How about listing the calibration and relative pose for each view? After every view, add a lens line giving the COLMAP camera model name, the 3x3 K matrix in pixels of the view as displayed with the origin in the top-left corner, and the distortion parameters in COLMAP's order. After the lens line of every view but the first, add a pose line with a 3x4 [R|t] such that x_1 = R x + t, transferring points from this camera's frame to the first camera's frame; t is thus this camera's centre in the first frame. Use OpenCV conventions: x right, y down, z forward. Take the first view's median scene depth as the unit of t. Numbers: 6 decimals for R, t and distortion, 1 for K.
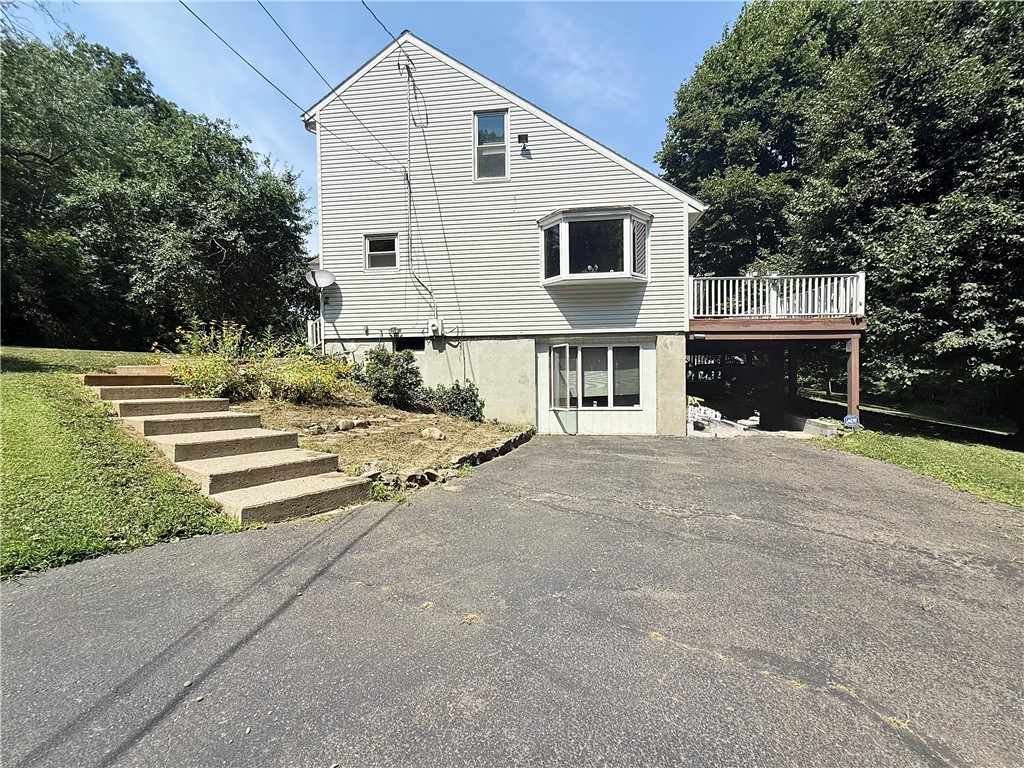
lens RADIAL K [[408.8, 0, 511.7], [0, 408.8, 383.1], [0, 0, 1]] dist [0.001965, -0.000068]
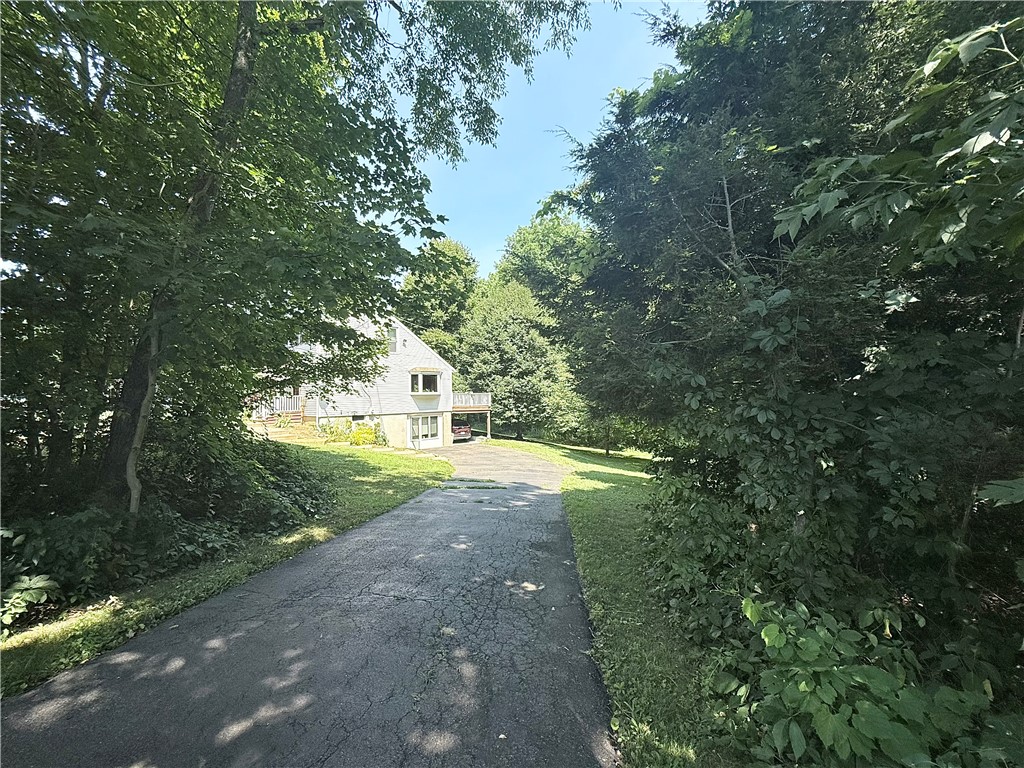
lens RADIAL K [[408.8, 0, 514.8], [0, 408.8, 379.6], [0, 0, 1]] dist [0.001965, -0.000068]
pose [[0.611564, 0.031284, 0.790577, -1.621254], [0.021401, 0.998198, -0.056056, -0.169893], [-0.790906, 0.051201, 0.609792, -1.184589]]
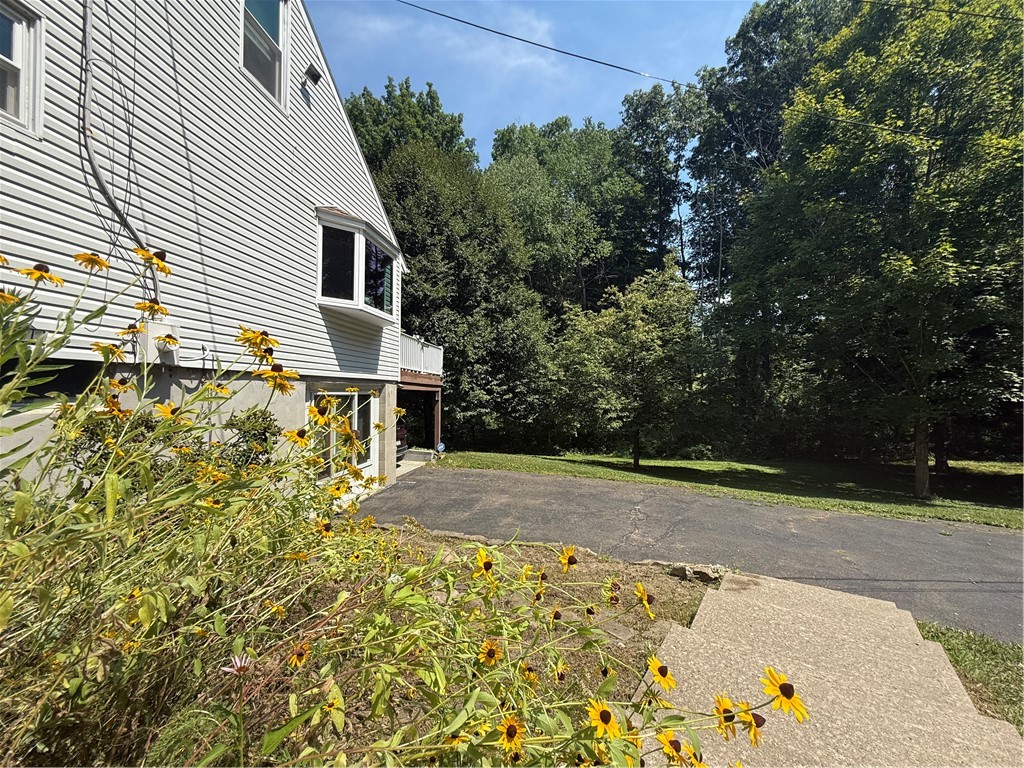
lens RADIAL K [[408.8, 0, 511.0], [0, 408.8, 385.1], [0, 0, 1]] dist [0.001965, -0.000068]
pose [[0.010417, 0.025916, 0.999610, -0.593591], [0.005674, 0.999646, -0.025976, -0.084718], [-0.999930, 0.005943, 0.010266, 0.670675]]
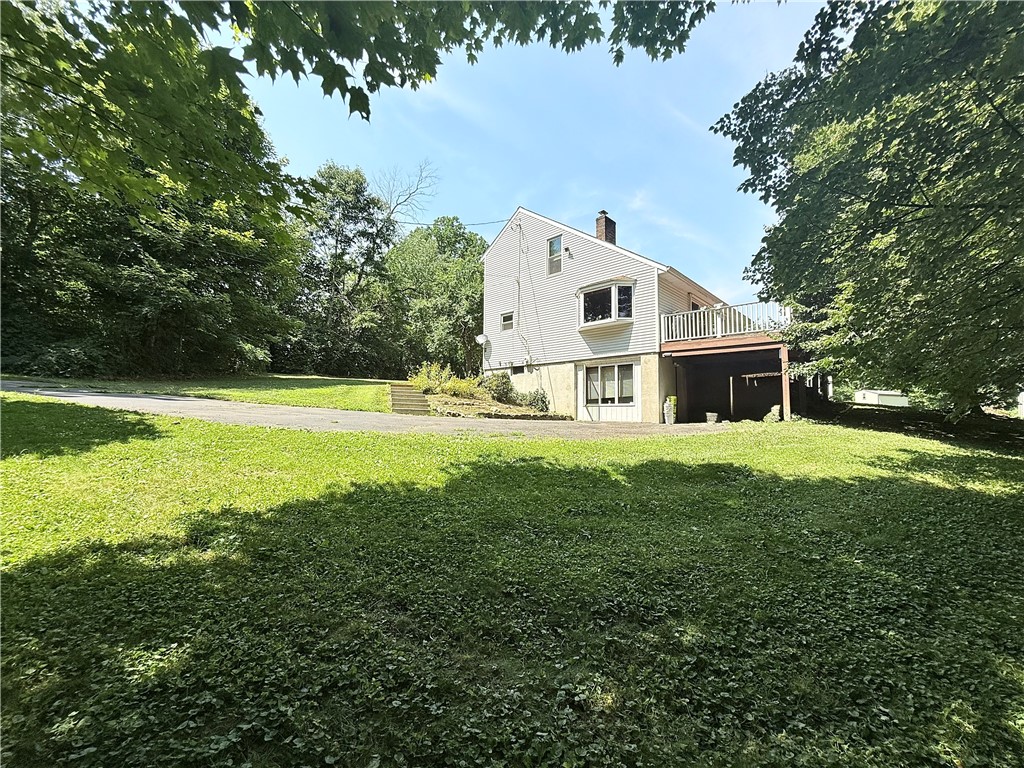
lens RADIAL K [[408.8, 0, 511.2], [0, 408.8, 382.0], [0, 0, 1]] dist [0.001965, -0.000068]
pose [[0.789547, -0.029824, -0.612964, 0.873588], [-0.029990, 0.995750, -0.087078, 0.121815], [0.612956, 0.087135, 0.785297, -0.457345]]
